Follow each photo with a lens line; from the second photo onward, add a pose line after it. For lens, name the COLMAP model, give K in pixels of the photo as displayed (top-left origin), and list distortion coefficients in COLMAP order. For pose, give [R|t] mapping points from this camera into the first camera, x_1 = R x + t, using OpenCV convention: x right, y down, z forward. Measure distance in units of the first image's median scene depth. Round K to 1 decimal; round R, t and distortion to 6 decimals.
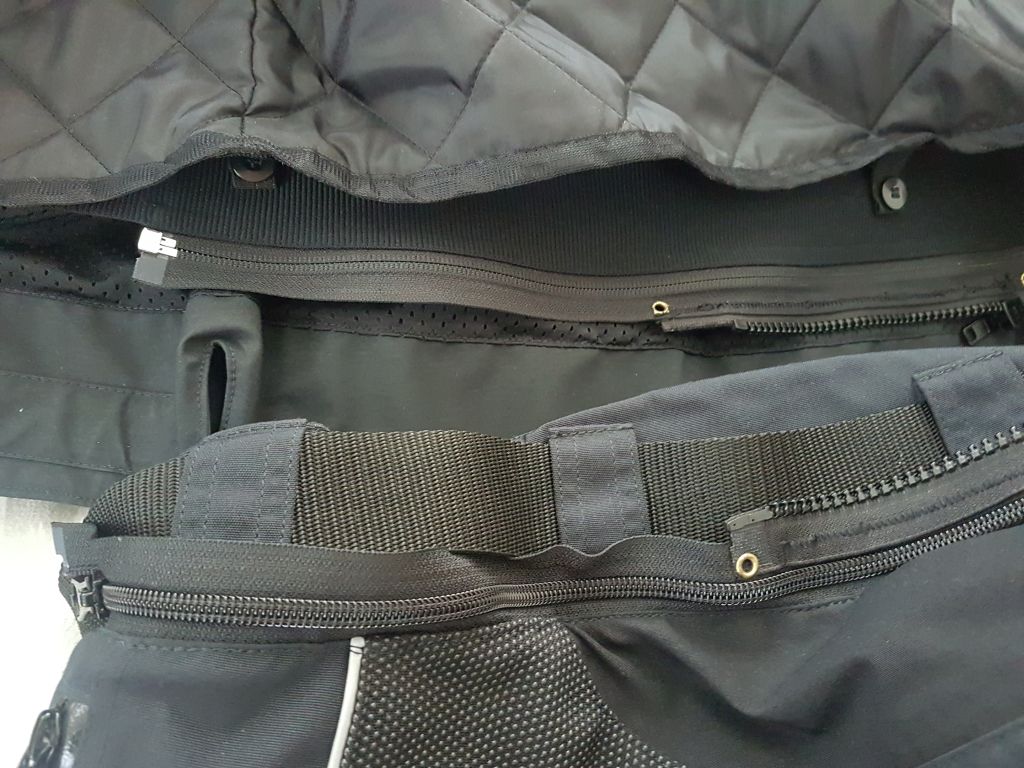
lens RADIAL K [[825.8, 0, 505.9], [0, 825.8, 390.8], [0, 0, 1]] dist [0.160859, -0.325343]
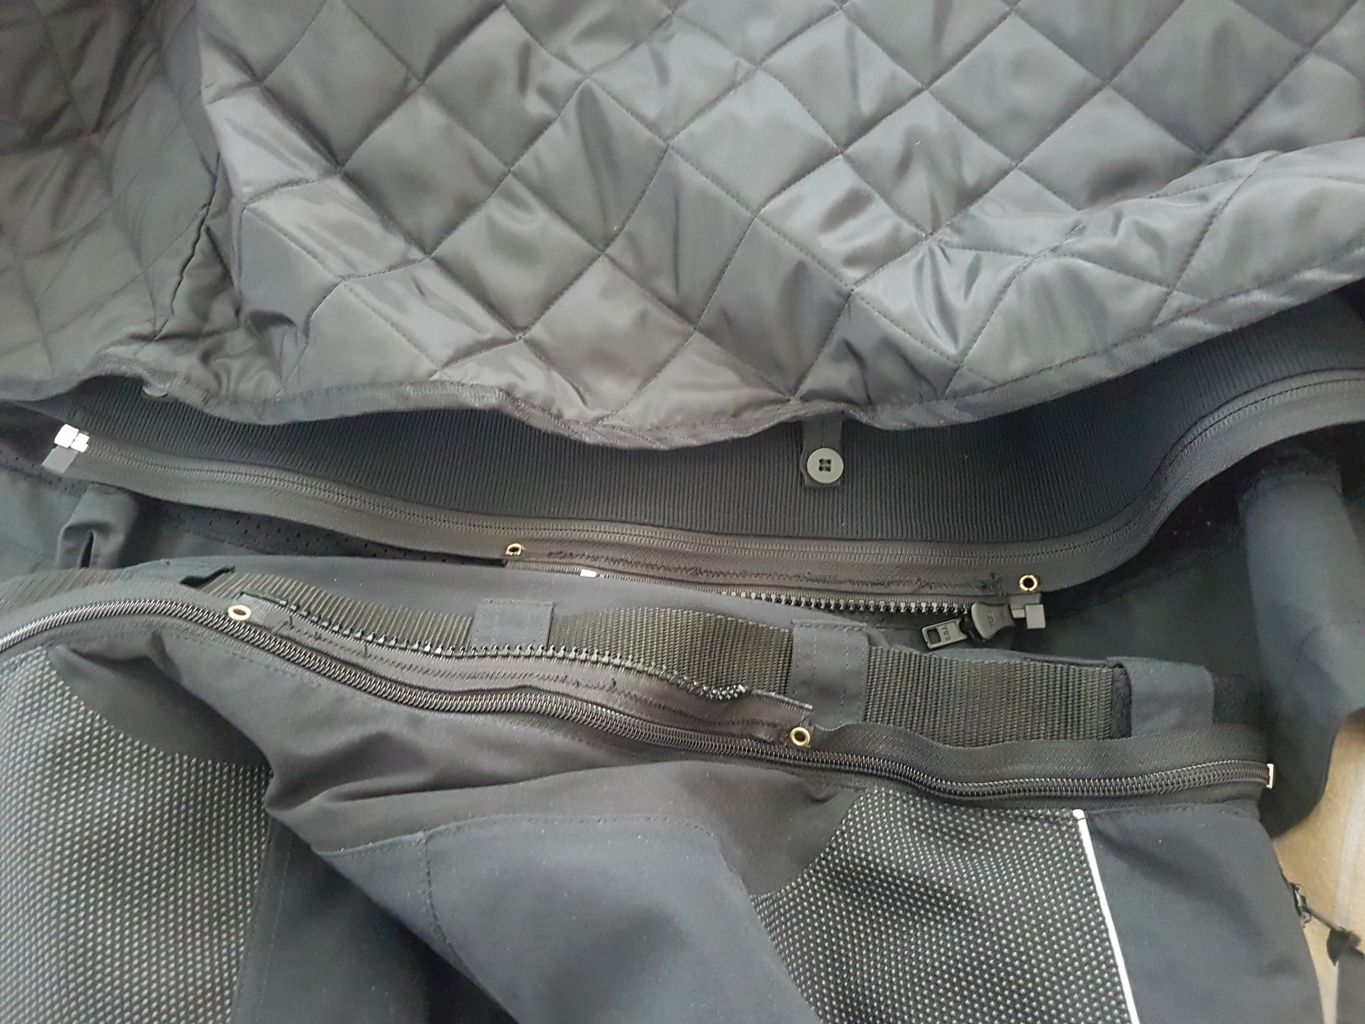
lens RADIAL K [[1100.8, 0, 674.4], [0, 1100.8, 521.0], [0, 0, 1]] dist [0.160859, -0.325343]
pose [[0.936479, 0.126815, -0.326994, 0.773750], [-0.159789, 0.984228, -0.075916, -0.065136], [0.312209, 0.123344, 0.941972, -0.178069]]
